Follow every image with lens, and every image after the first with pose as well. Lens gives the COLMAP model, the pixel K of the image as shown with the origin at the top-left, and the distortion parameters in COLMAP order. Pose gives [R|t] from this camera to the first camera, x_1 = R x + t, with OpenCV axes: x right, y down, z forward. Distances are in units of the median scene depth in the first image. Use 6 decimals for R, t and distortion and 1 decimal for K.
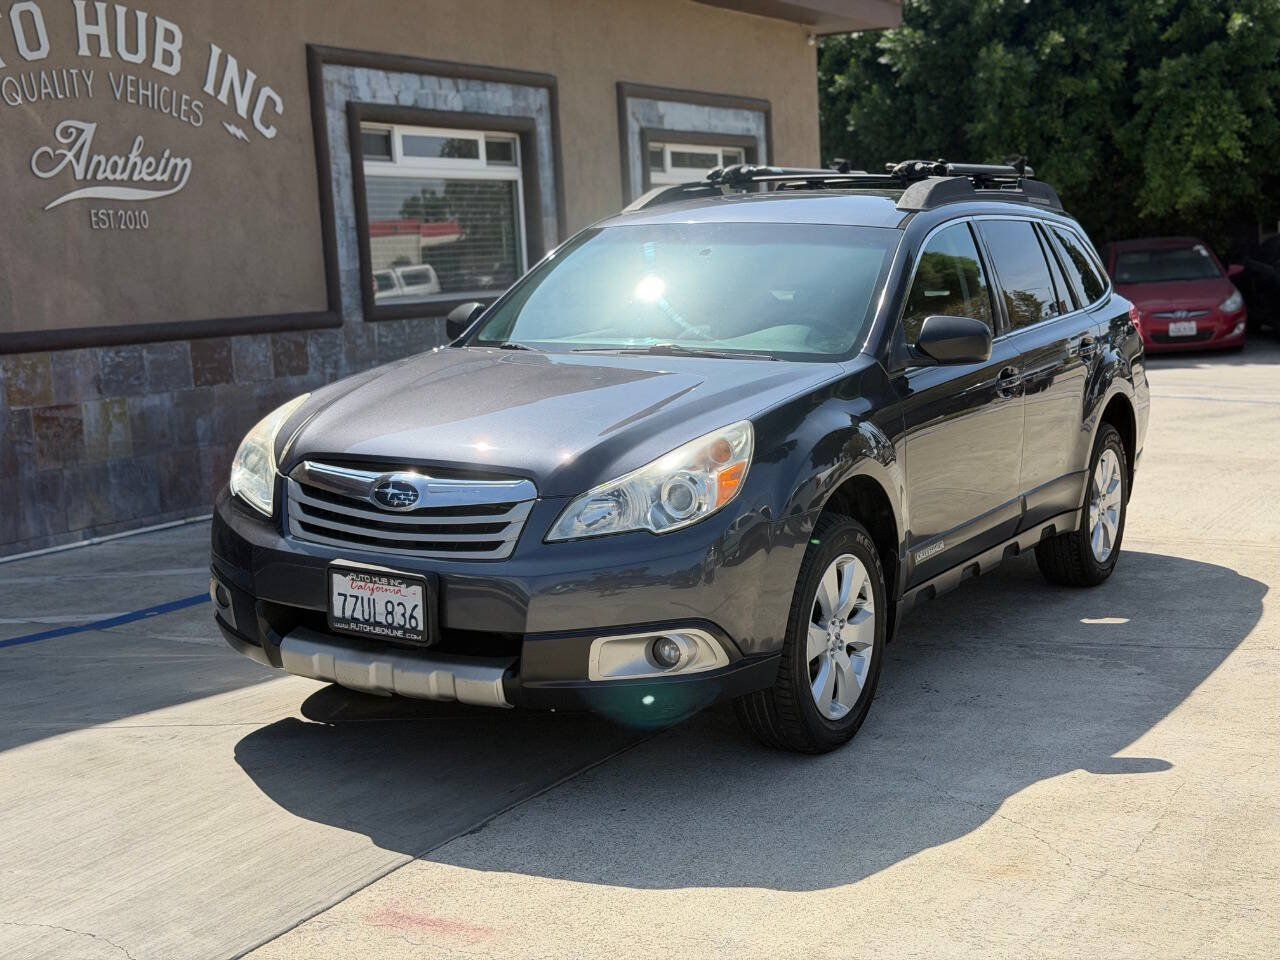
lens RADIAL K [[1776.0, 0, 644.5], [0, 1776.0, 485.5], [0, 0, 1]] dist [0.221753, -0.546312]
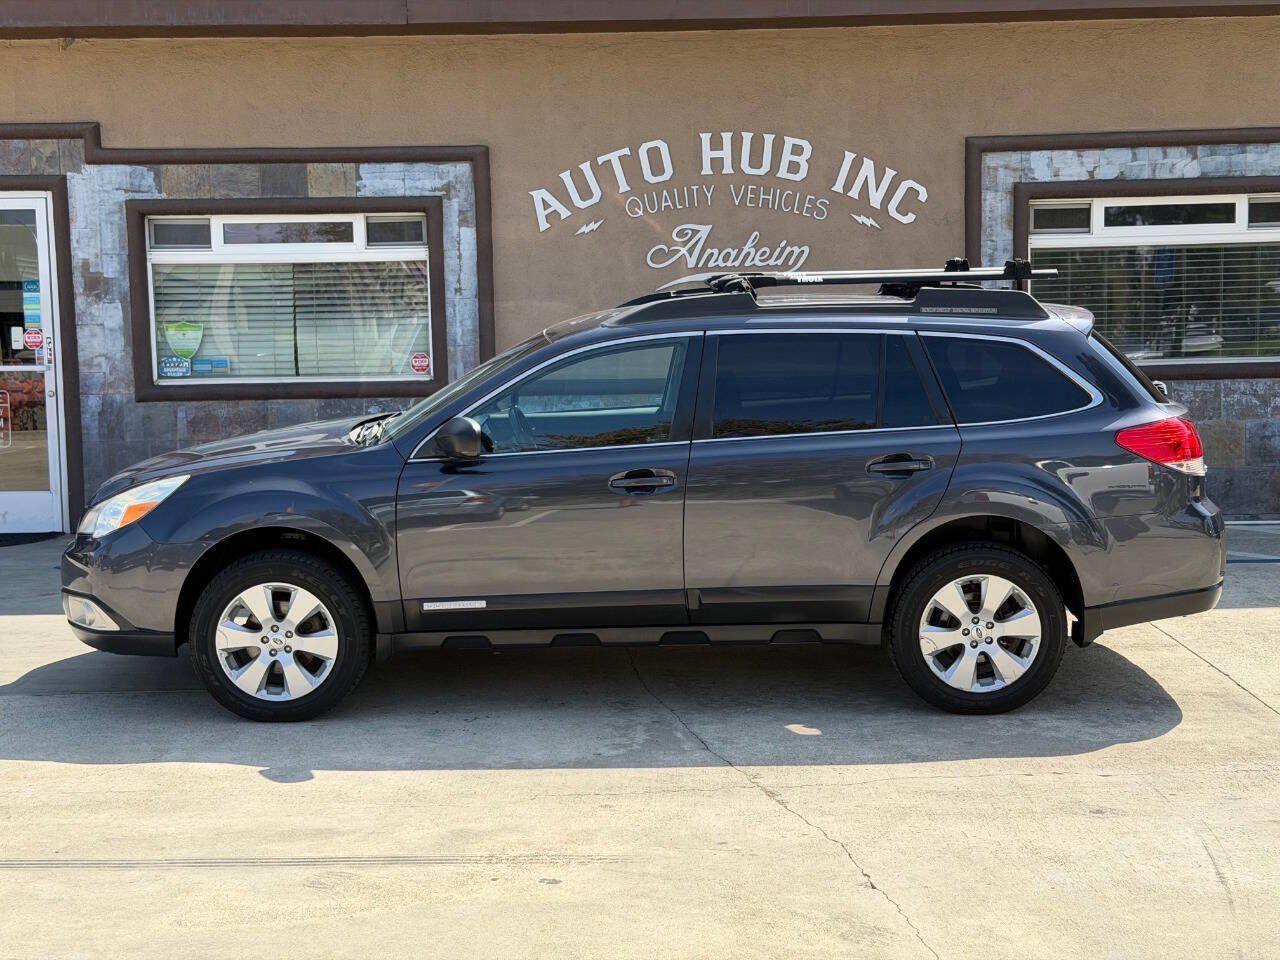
lens RADIAL K [[1776.0, 0, 644.5], [0, 1776.0, 485.5], [0, 0, 1]] dist [0.221753, -0.546312]
pose [[0.497286, 0.113349, -0.860150, 0.821313], [-0.113565, 0.991403, 0.064989, -0.090465], [0.860122, 0.065365, 0.505883, 0.310549]]
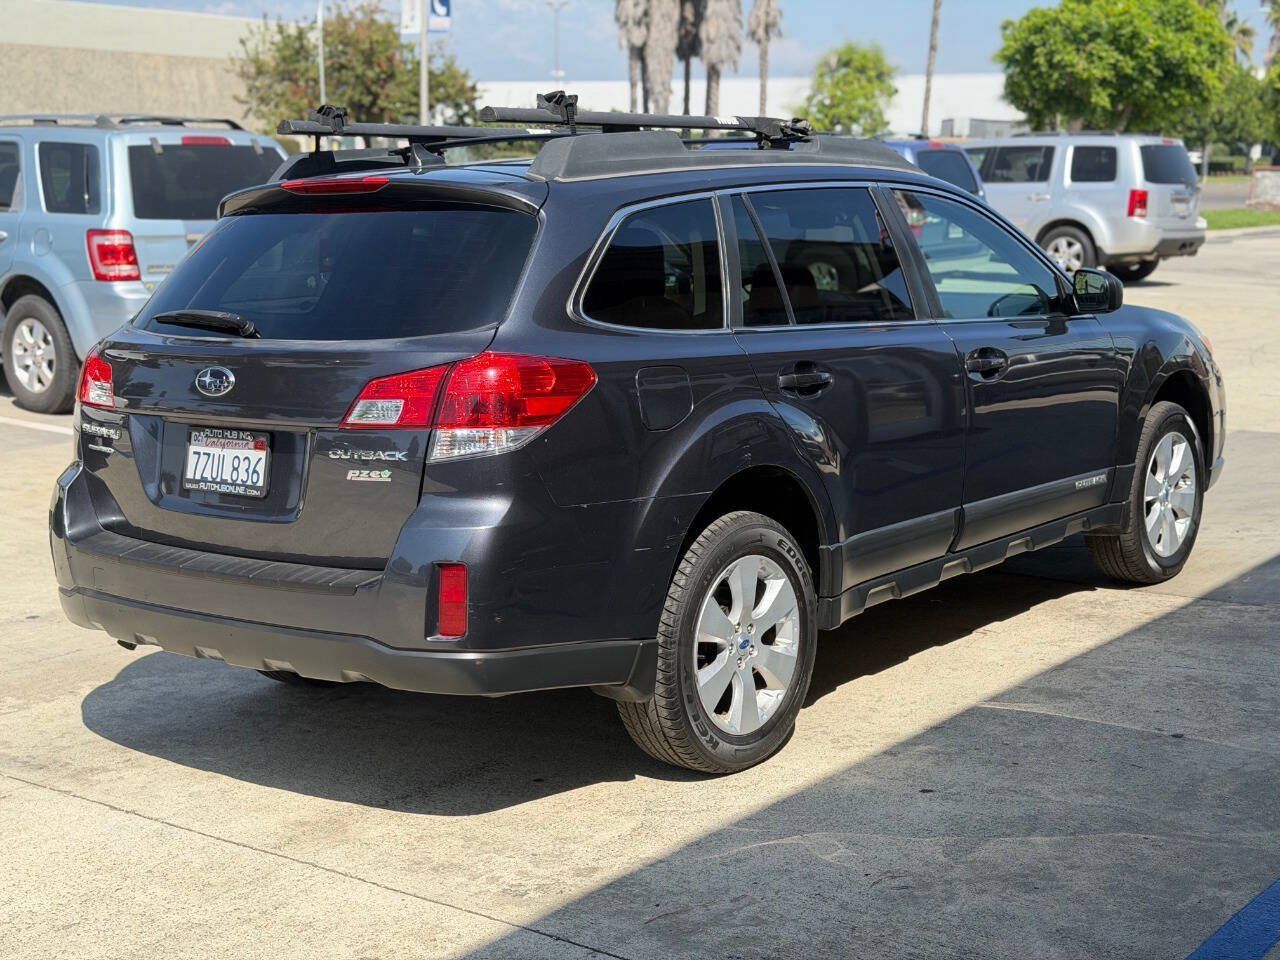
lens RADIAL K [[1776.0, 0, 644.5], [0, 1776.0, 485.5], [0, 0, 1]] dist [0.221753, -0.546312]
pose [[-0.987514, 0.007534, 0.157349, -0.010149], [0.054113, 0.954298, 0.293918, -0.207810], [-0.147943, 0.298763, -0.942790, 1.437418]]
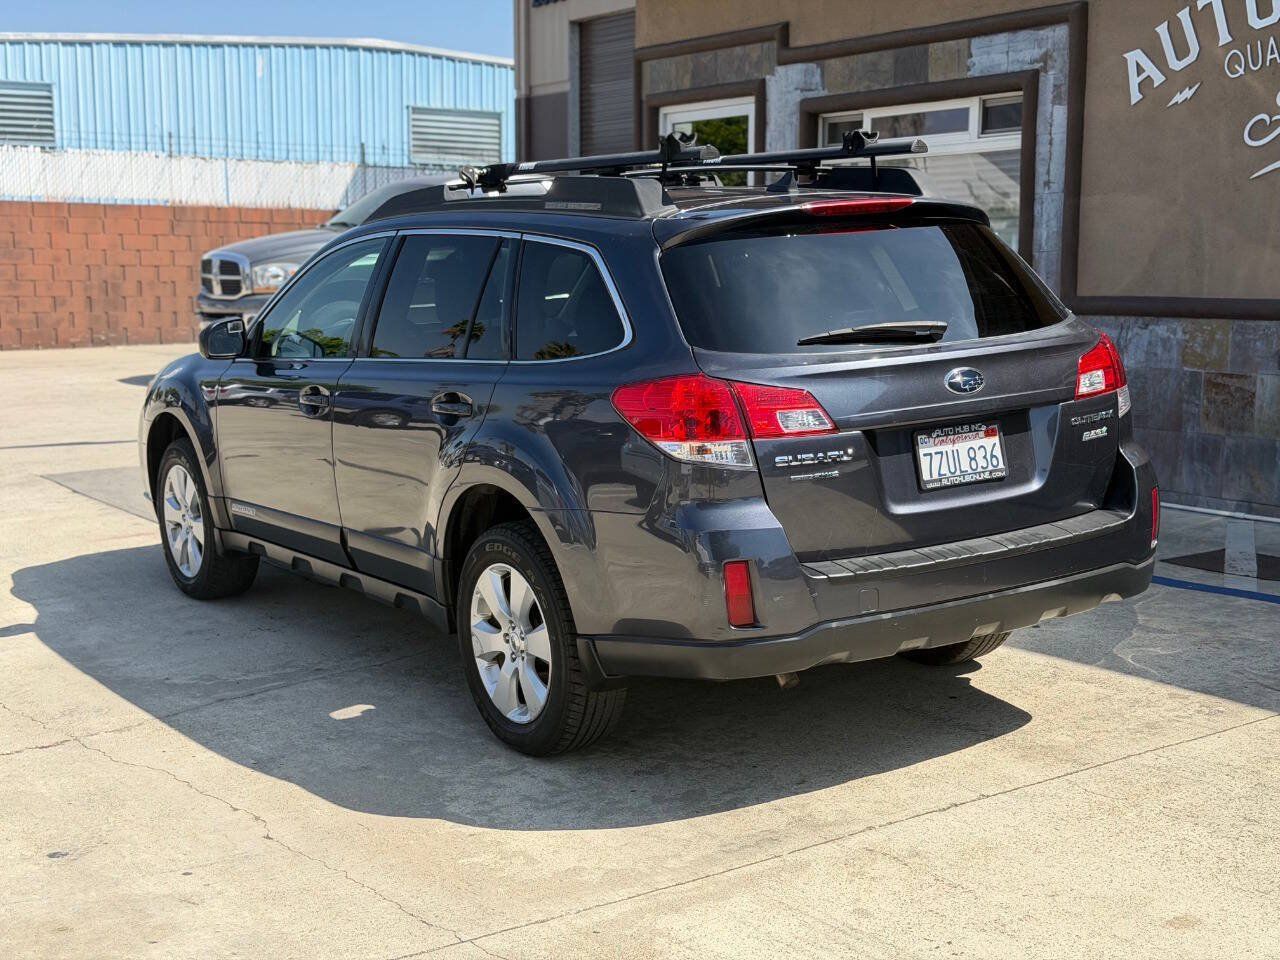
lens RADIAL K [[1775.7, 0, 632.9], [0, 1775.7, 488.6], [0, 0, 1]] dist [0.231234, -0.598288]
pose [[-0.457212, 0.162398, -0.874405, 0.707814], [-0.088789, 0.969940, 0.226568, -0.177763], [0.884914, 0.181227, -0.429049, 1.127419]]
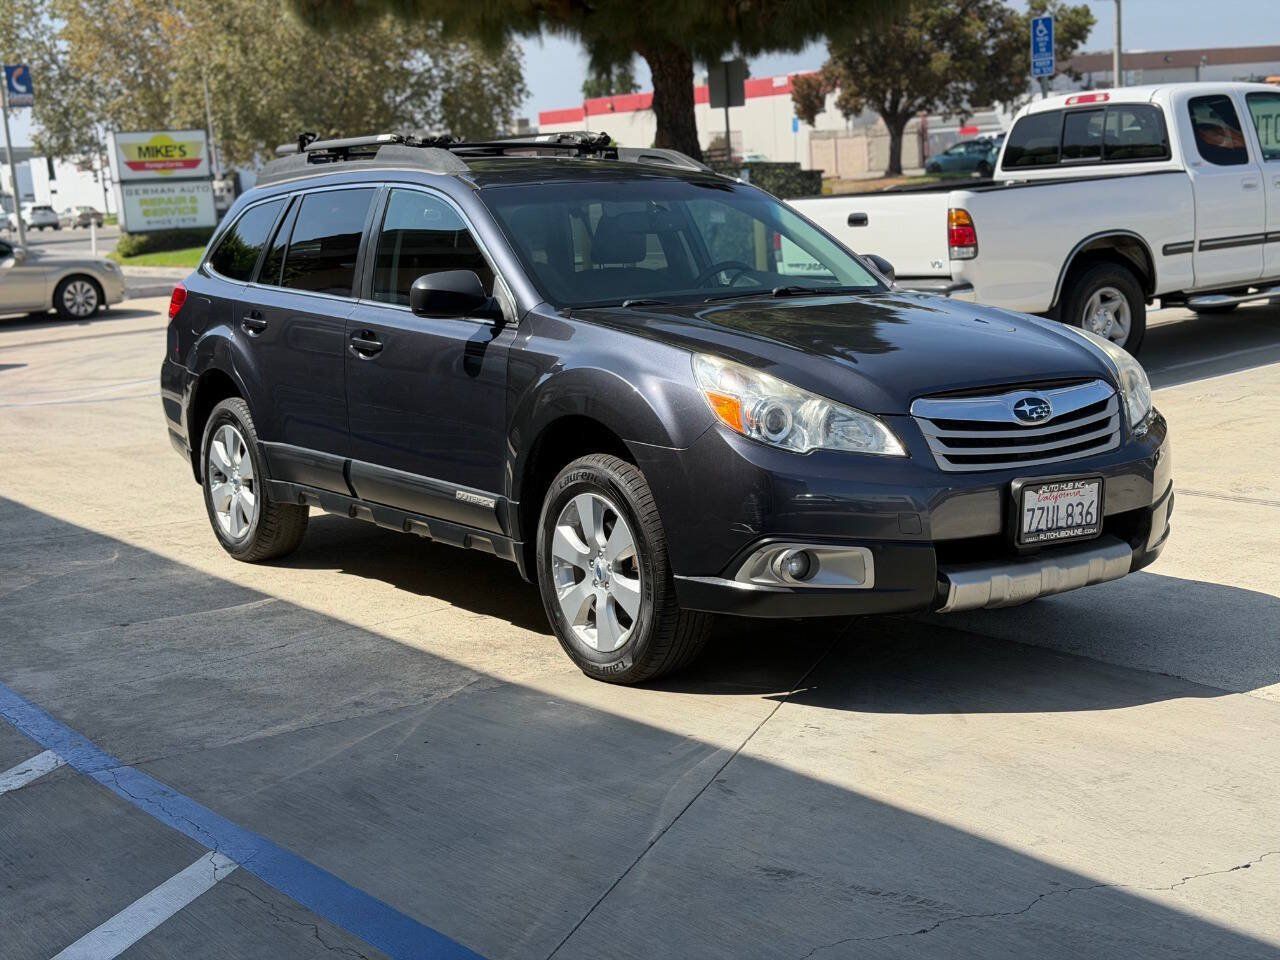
lens RADIAL K [[1776.0, 0, 644.5], [0, 1776.0, 485.5], [0, 0, 1]] dist [0.221753, -0.546312]
pose [[0.429694, -0.139331, 0.892160, -0.638825], [0.158103, 0.984370, 0.077584, -0.037332], [-0.889026, 0.107715, 0.445007, 0.389280]]
